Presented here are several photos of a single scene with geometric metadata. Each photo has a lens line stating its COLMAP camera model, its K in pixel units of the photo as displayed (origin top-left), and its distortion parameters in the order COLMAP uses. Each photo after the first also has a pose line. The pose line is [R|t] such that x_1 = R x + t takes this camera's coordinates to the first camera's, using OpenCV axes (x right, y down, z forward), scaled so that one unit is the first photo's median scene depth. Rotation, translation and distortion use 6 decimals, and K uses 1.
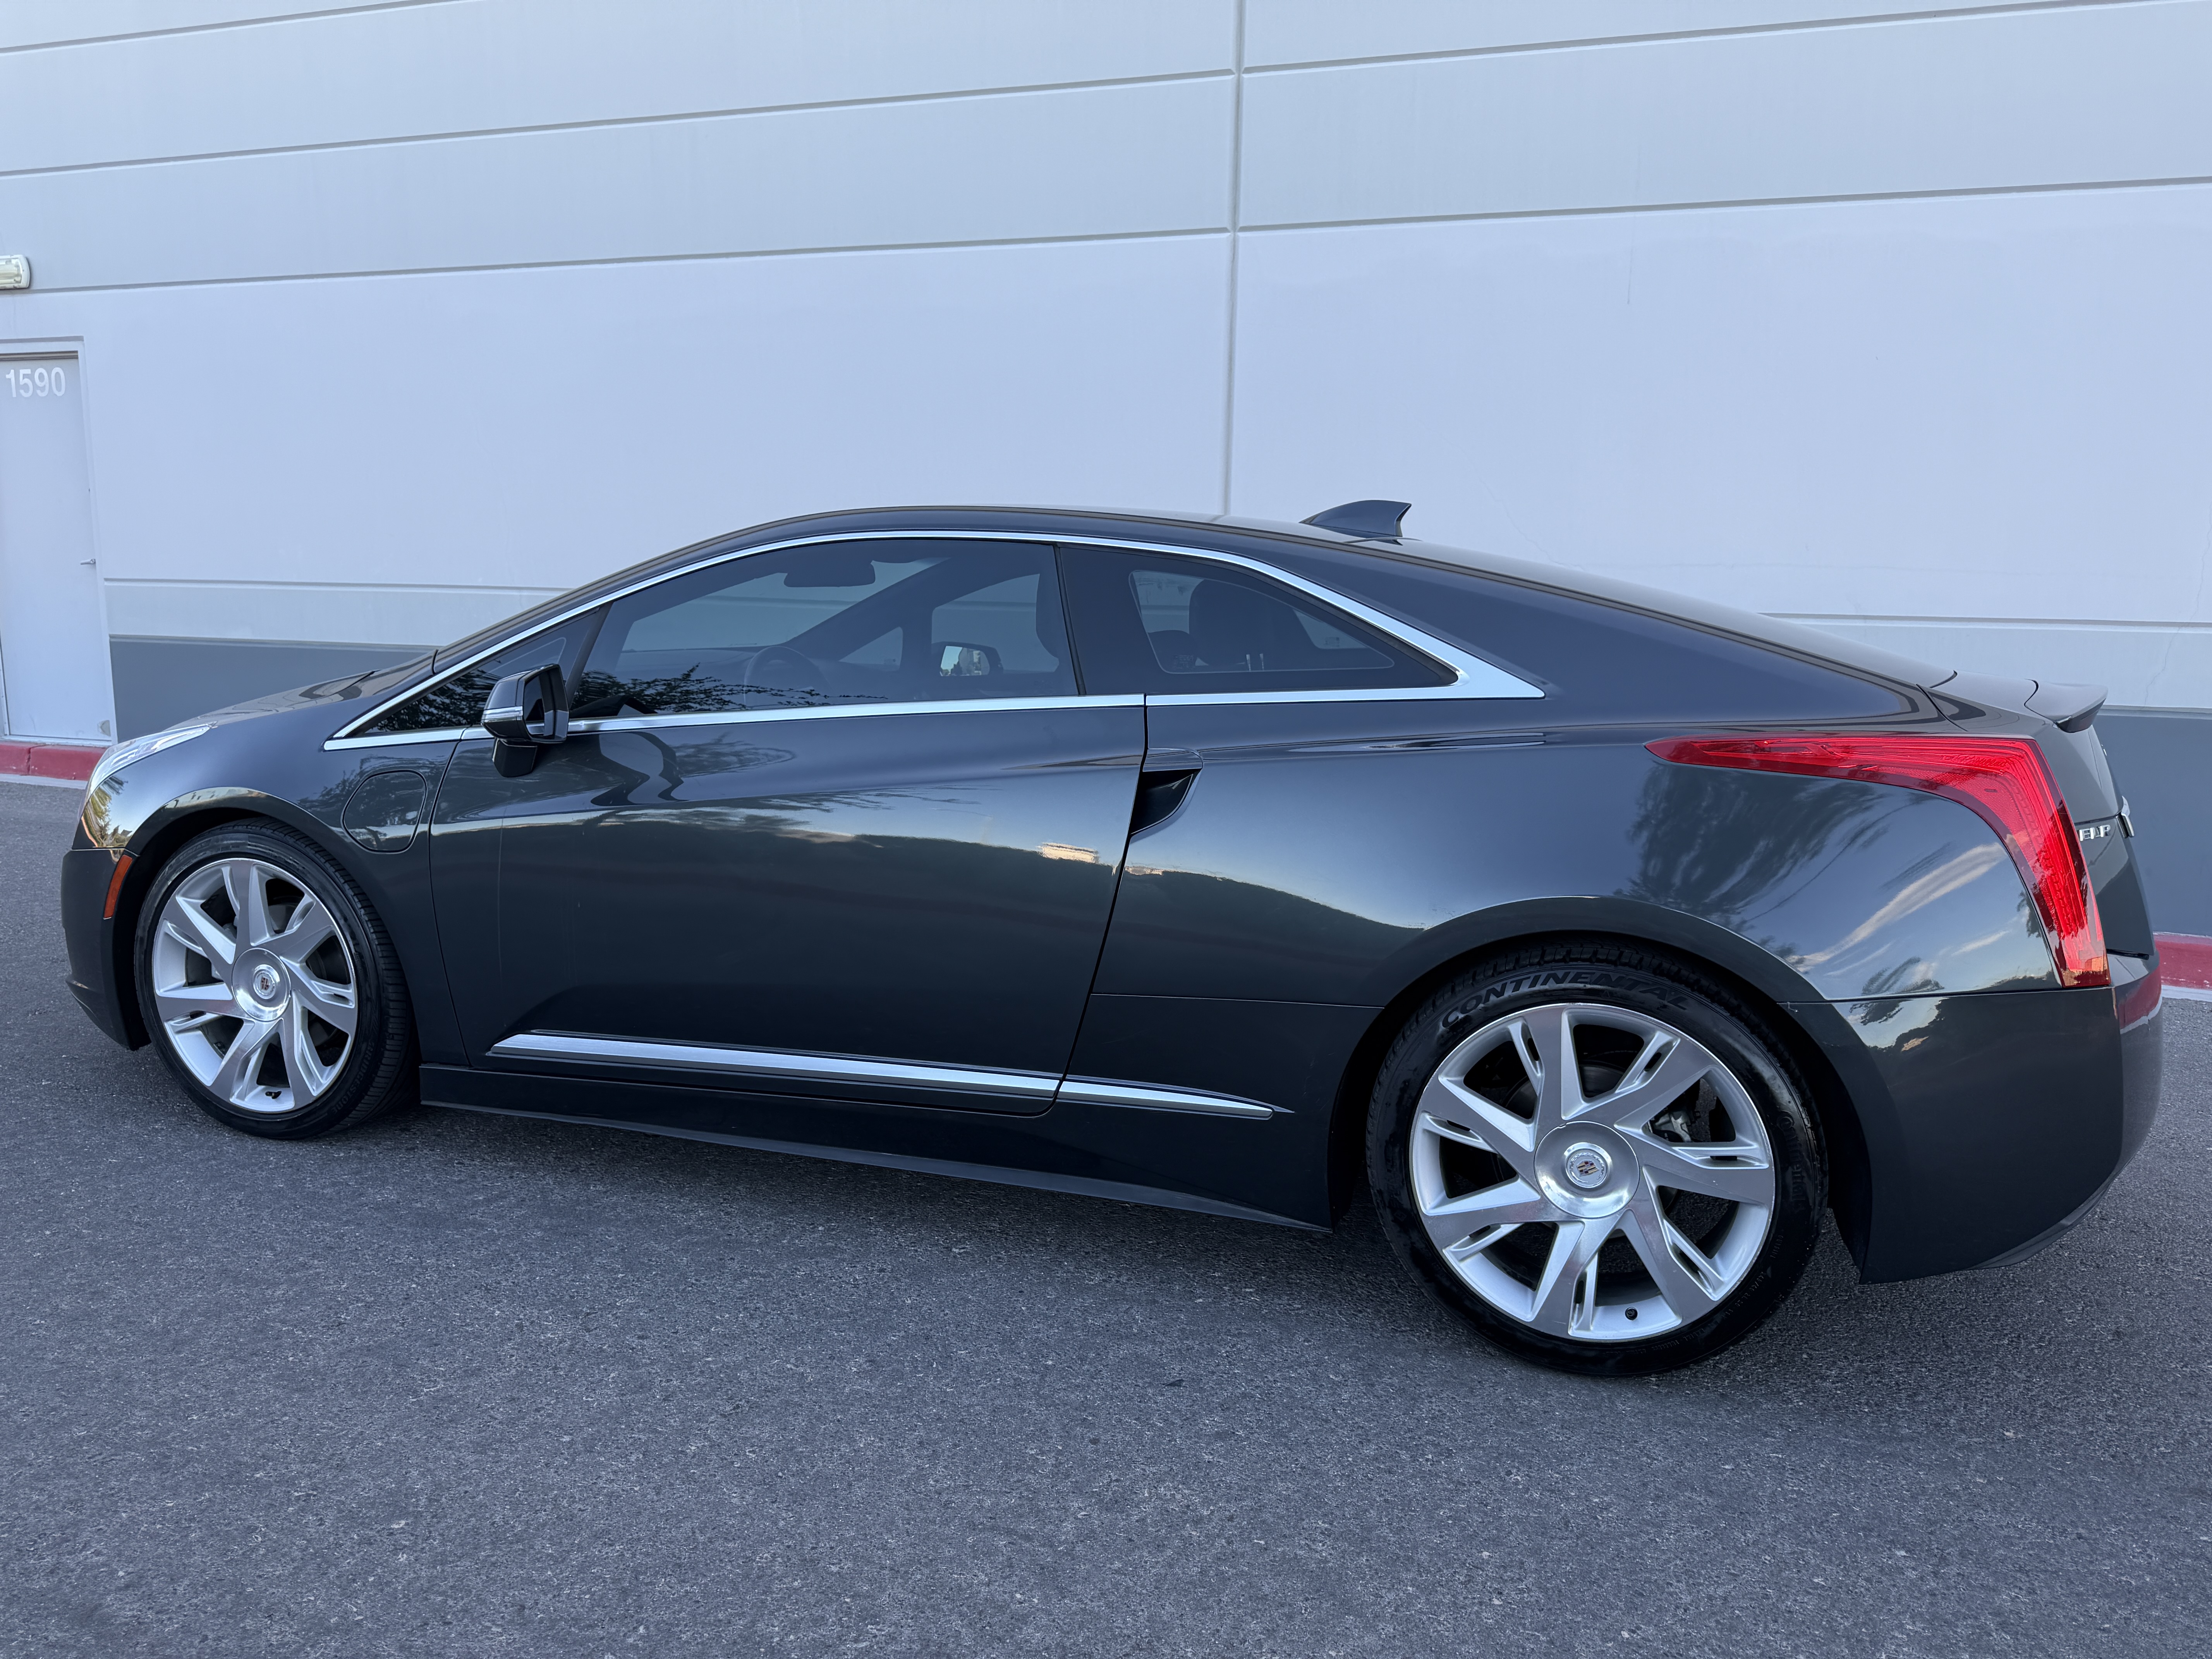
lens RADIAL K [[1519.1, 0, 1018.4], [0, 1519.1, 753.9], [0, 0, 1]] dist [0.095014, -0.193870]
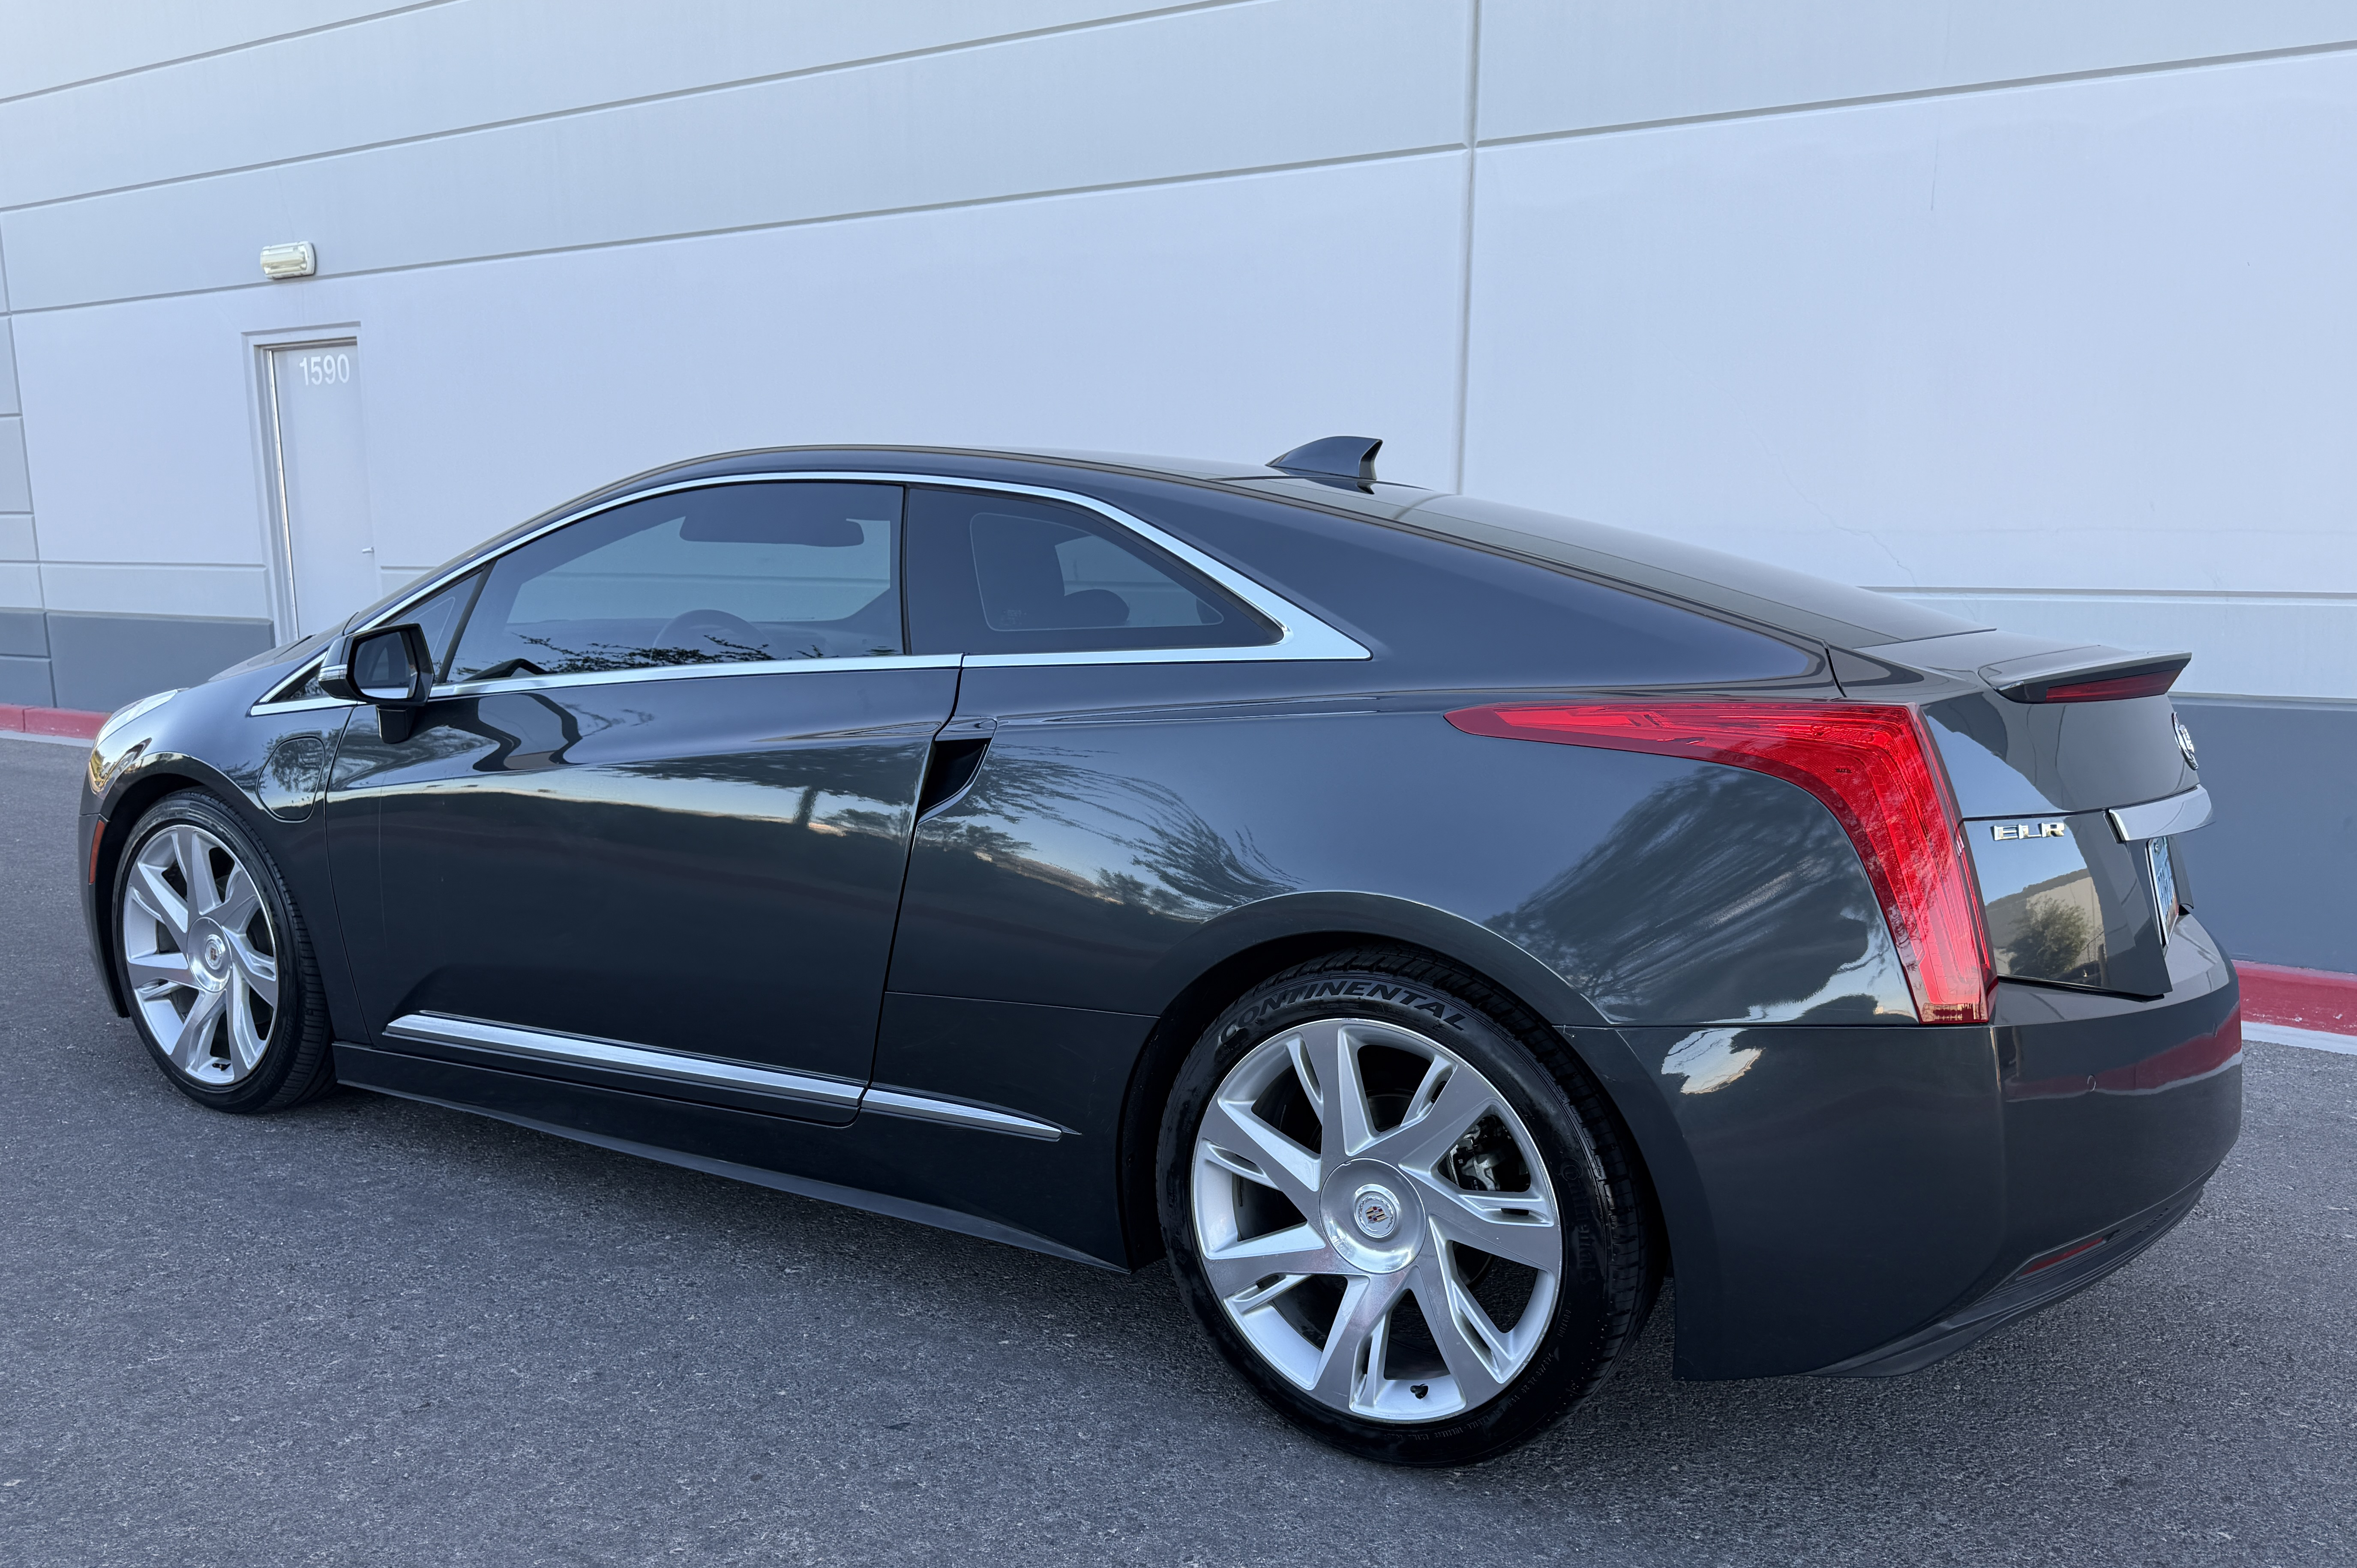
lens RADIAL K [[1675.9, 0, 1178.5], [0, 1675.9, 784.0], [0, 0, 1]] dist [0.003579, -0.039591]
pose [[0.983826, 0.019483, -0.178066, 0.384222], [-0.018056, 0.999791, 0.009627, 0.023928], [0.178217, -0.006256, 0.983971, 0.070451]]
